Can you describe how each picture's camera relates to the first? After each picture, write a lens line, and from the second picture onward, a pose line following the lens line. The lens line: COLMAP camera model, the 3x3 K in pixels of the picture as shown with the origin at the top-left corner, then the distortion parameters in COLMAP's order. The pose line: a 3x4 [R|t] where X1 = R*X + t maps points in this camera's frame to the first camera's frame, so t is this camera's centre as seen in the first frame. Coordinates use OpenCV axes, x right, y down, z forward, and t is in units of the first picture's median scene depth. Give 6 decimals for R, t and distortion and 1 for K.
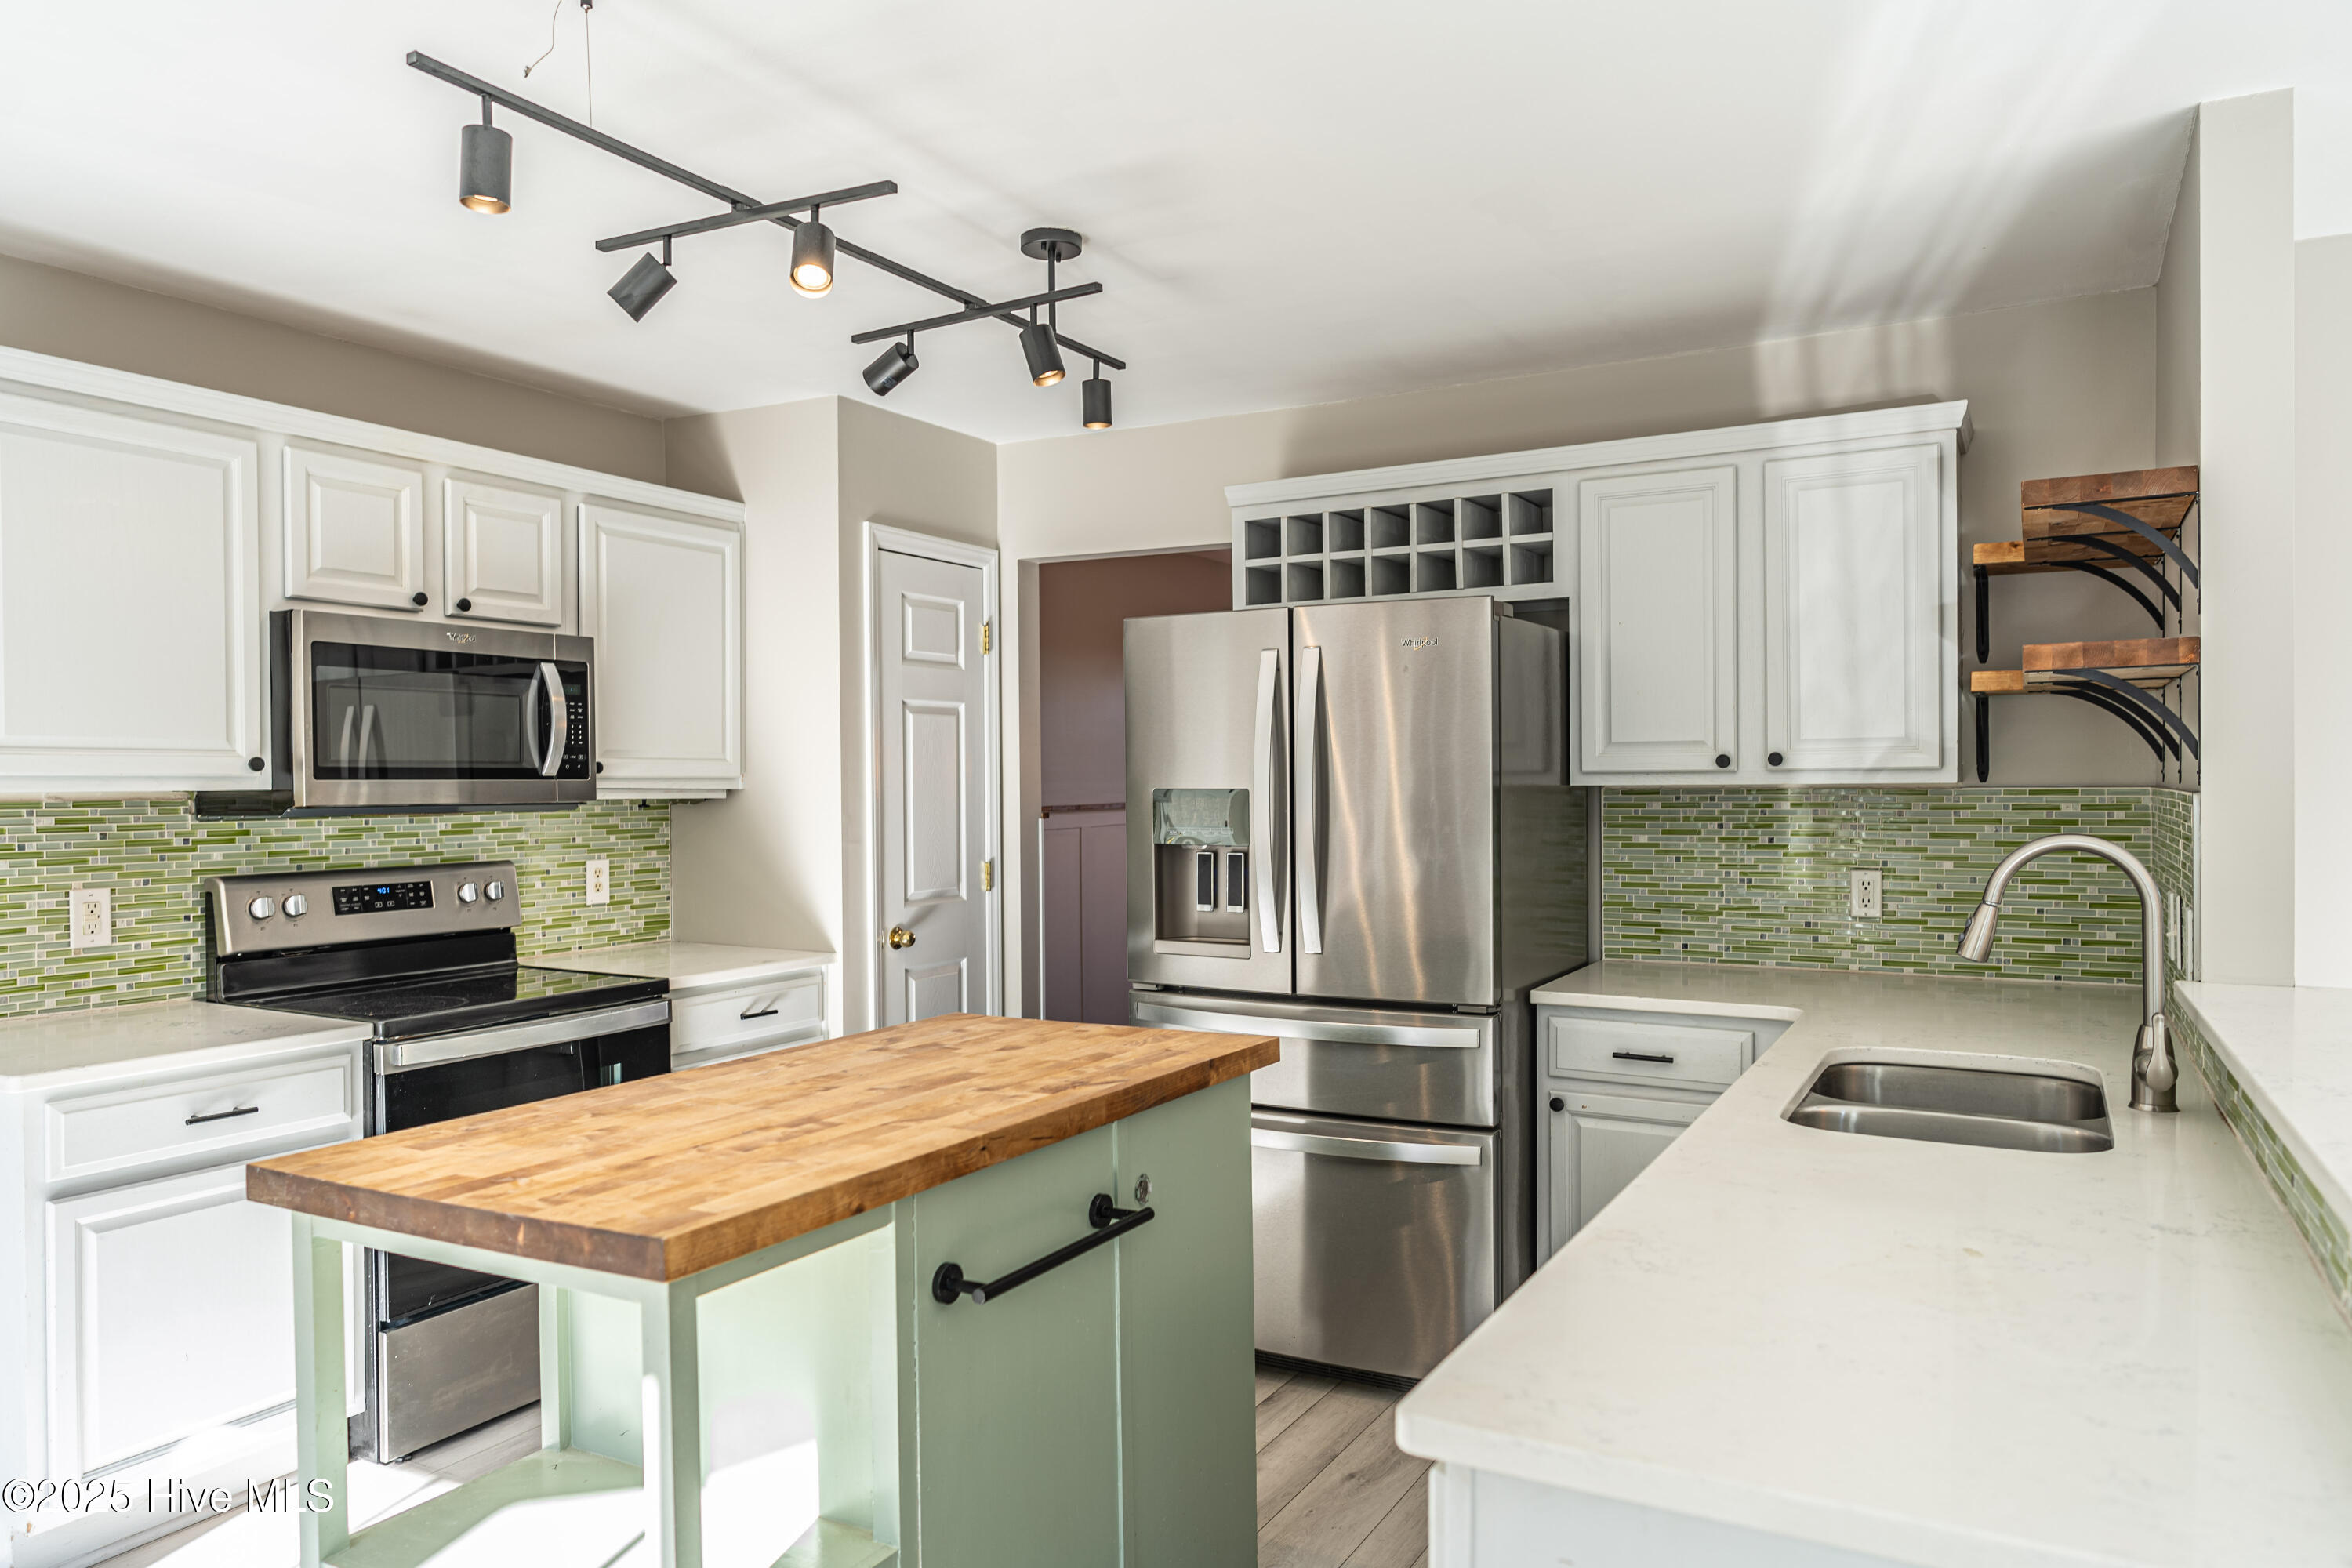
lens RADIAL K [[1575.1, 0, 1162.6], [0, 1575.1, 793.4], [0, 0, 1]] dist [-0.011297, 0.011964]
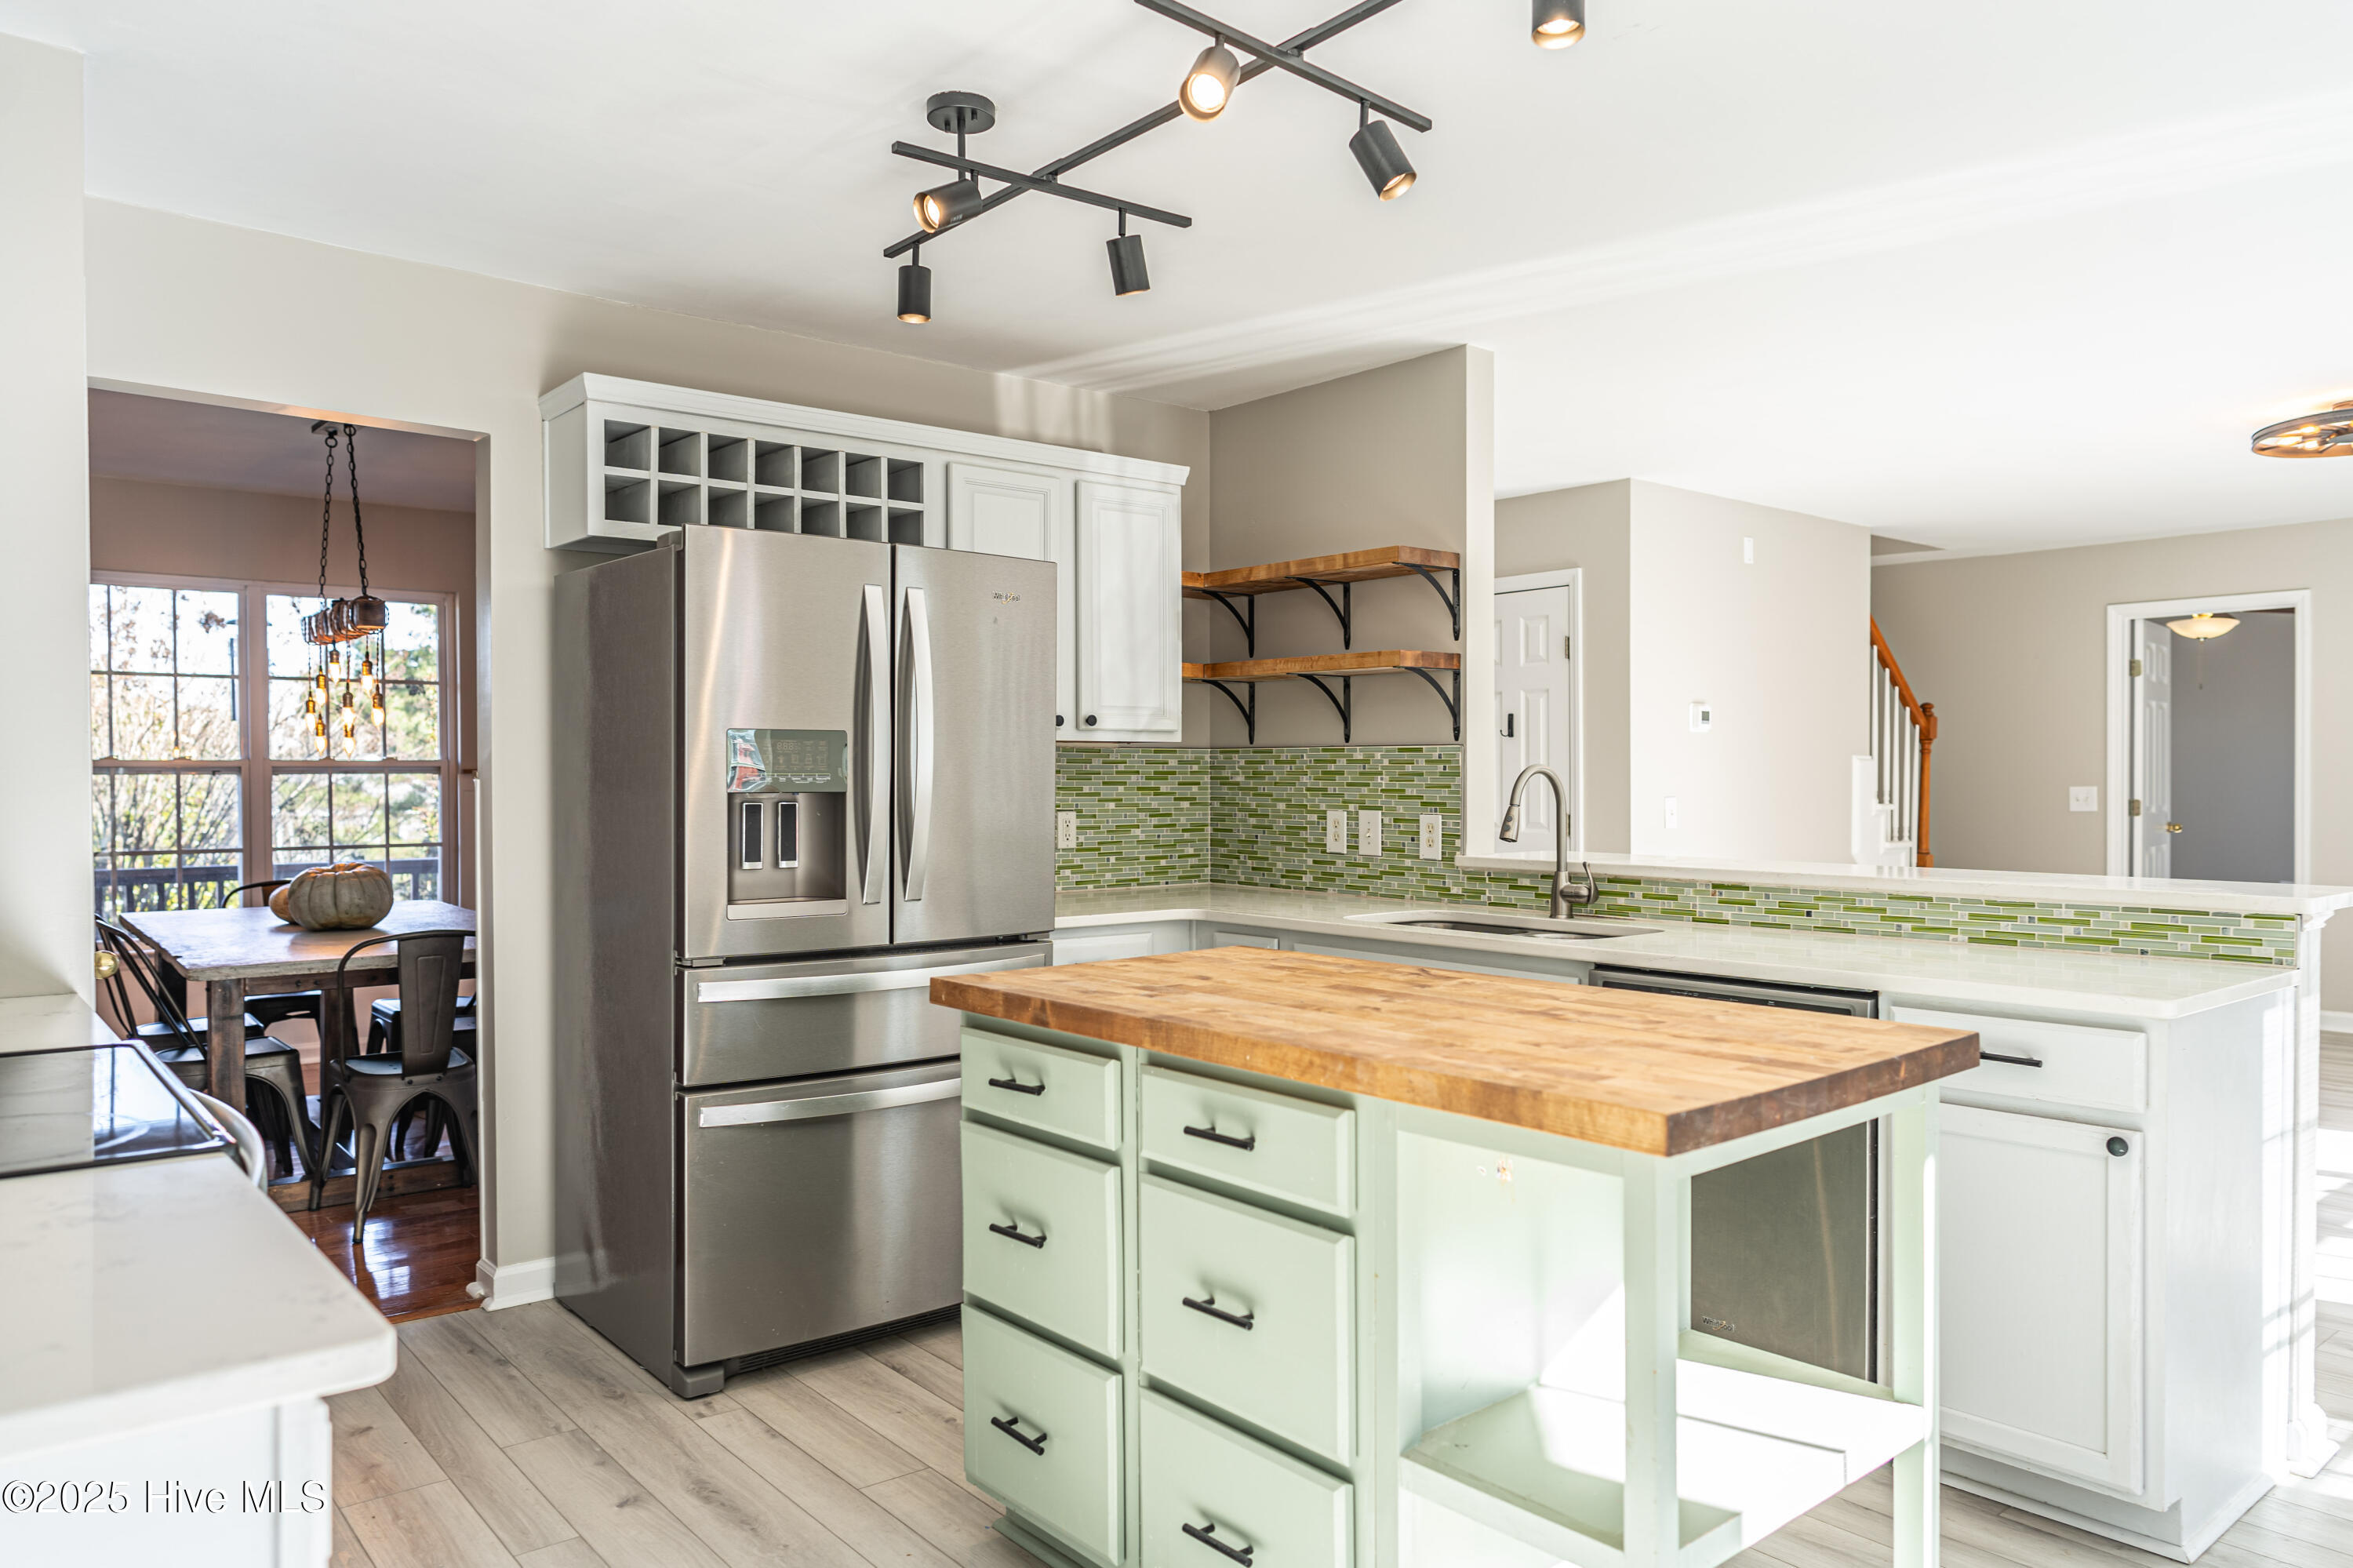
lens RADIAL K [[1575.8, 0, 1176.8], [0, 1575.8, 795.3], [0, 0, 1]] dist [-0.011297, 0.011964]
pose [[0.347003, -0.005894, 0.937846, -0.750251], [0.005372, 0.999976, 0.004297, 0.032286], [-0.937849, 0.003547, 0.347026, 0.493528]]
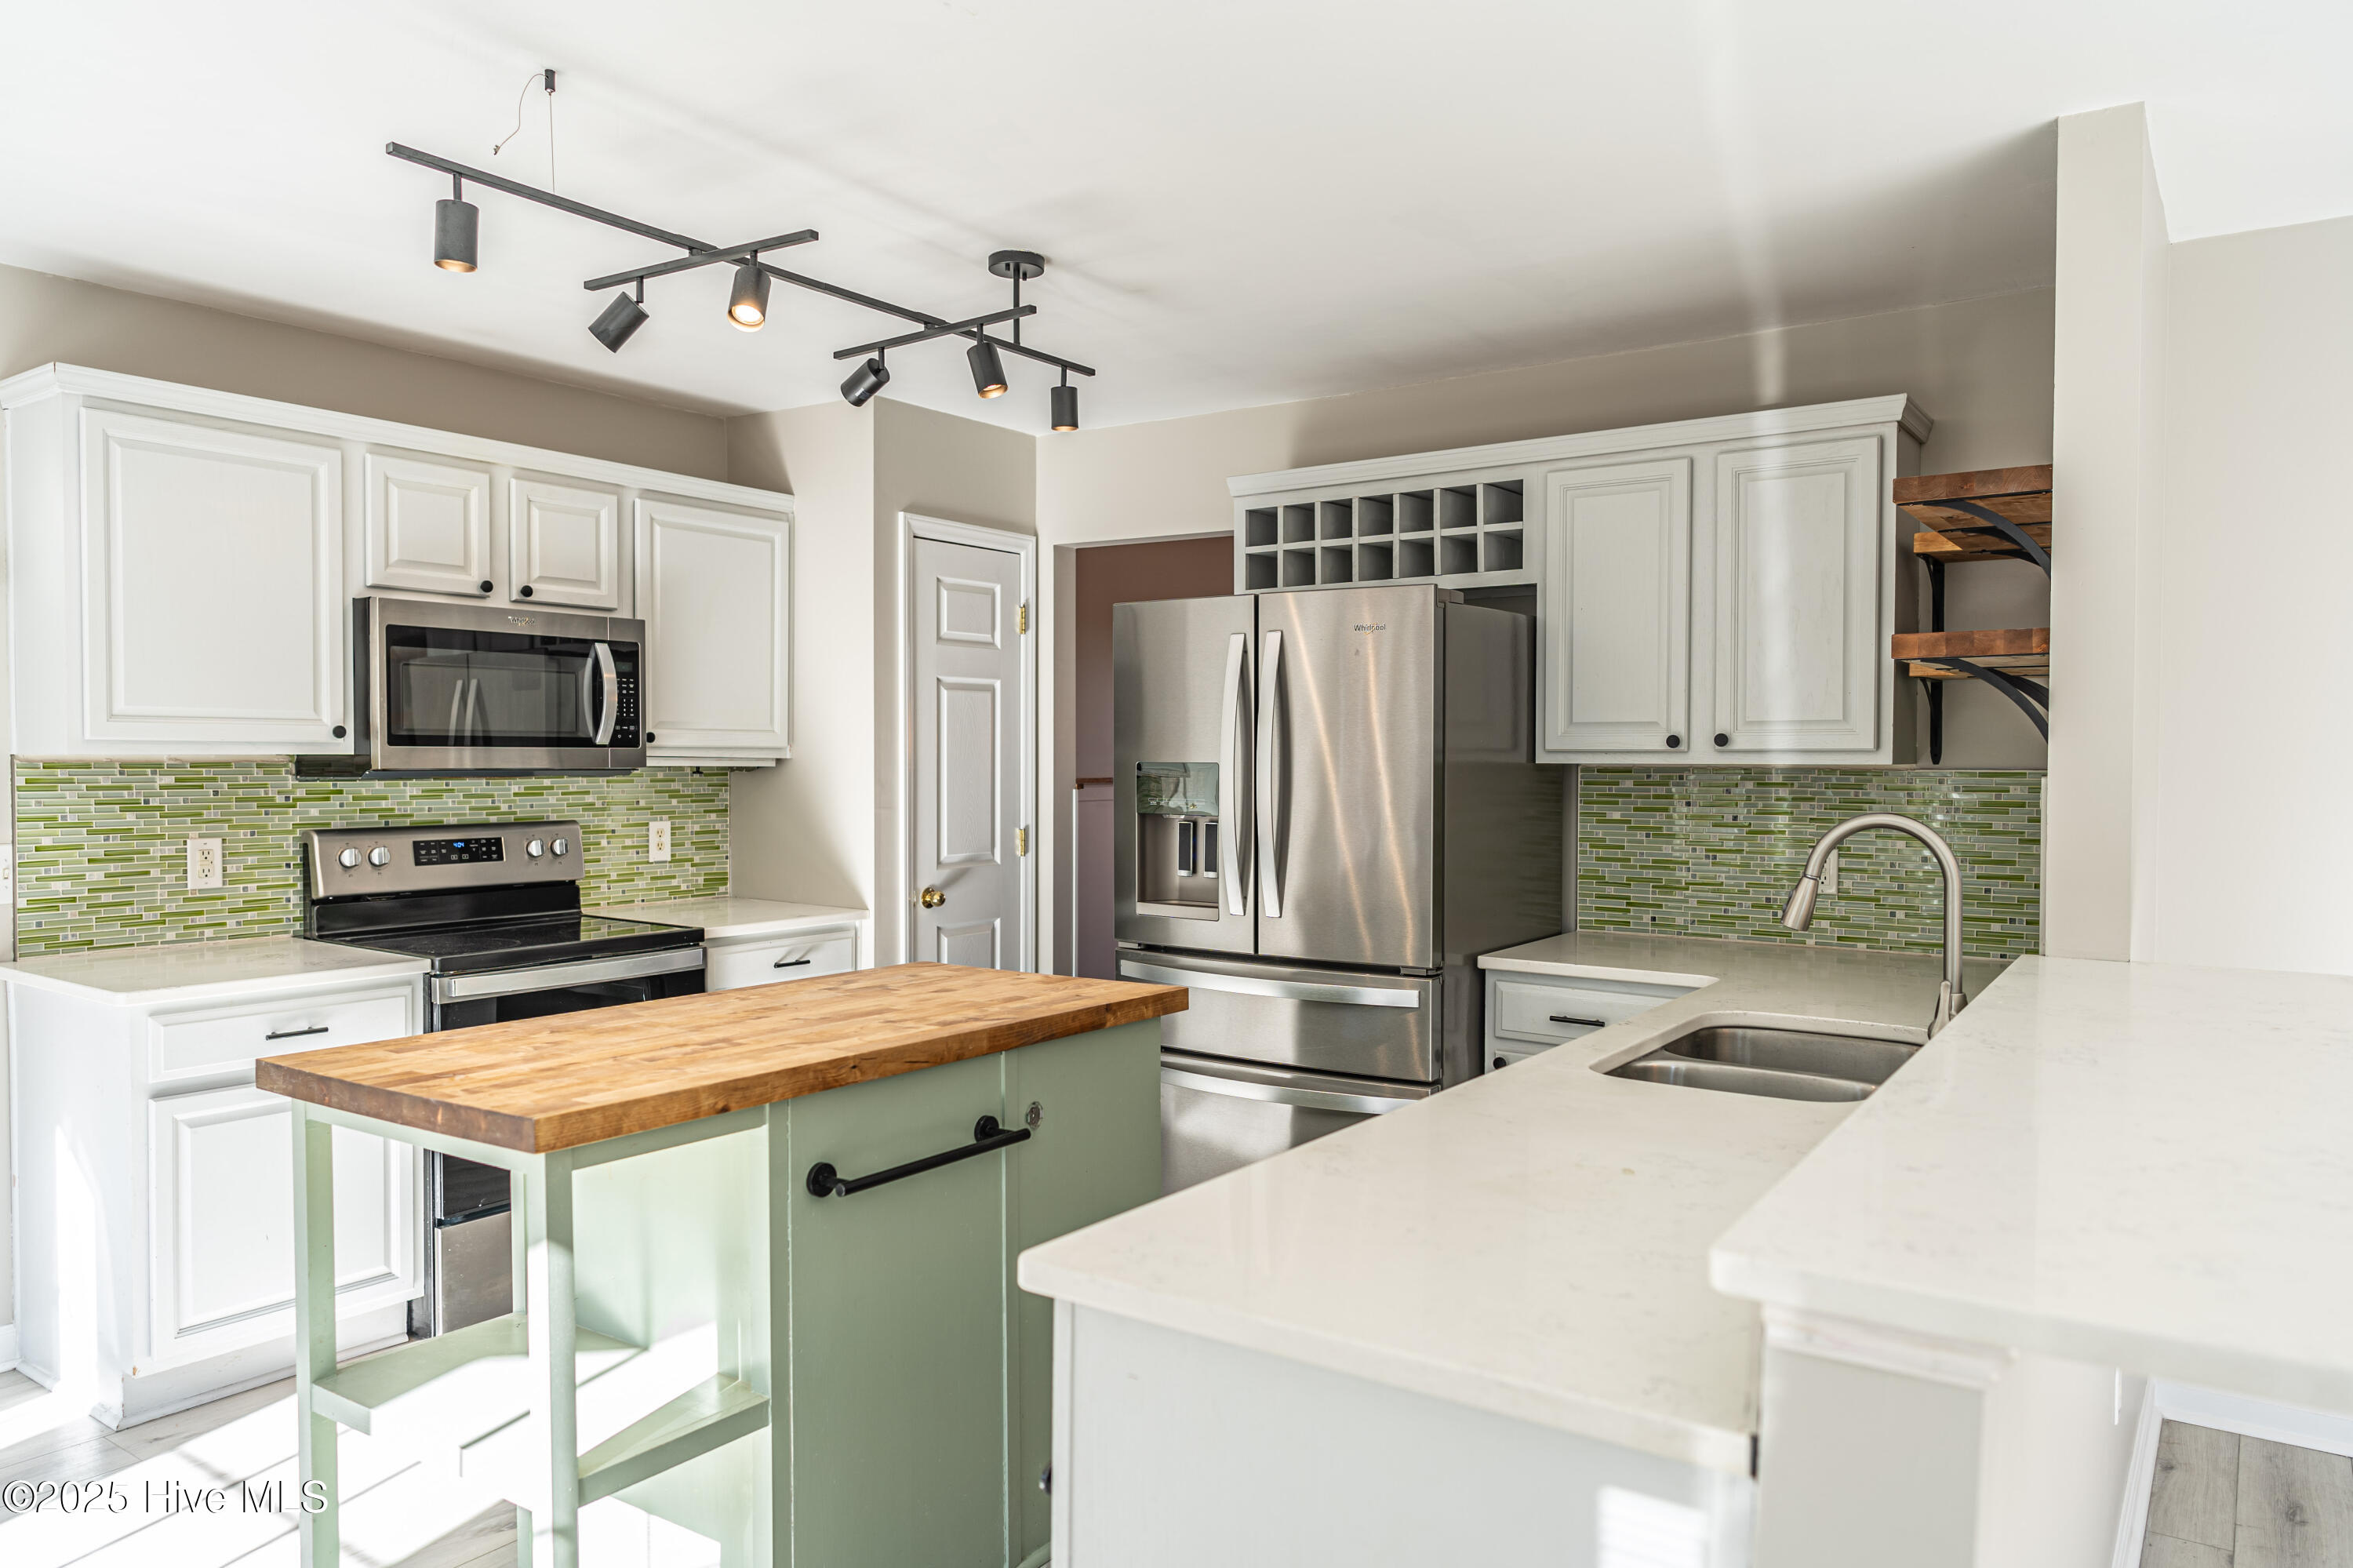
lens RADIAL K [[1575.8, 0, 1160.4], [0, 1575.8, 788.5], [0, 0, 1]] dist [-0.011297, 0.011964]
pose [[0.994834, 0.012607, -0.100732, 0.123499], [-0.011284, 0.999843, 0.013692, 0.000357], [0.100889, -0.012485, 0.994819, -0.074423]]
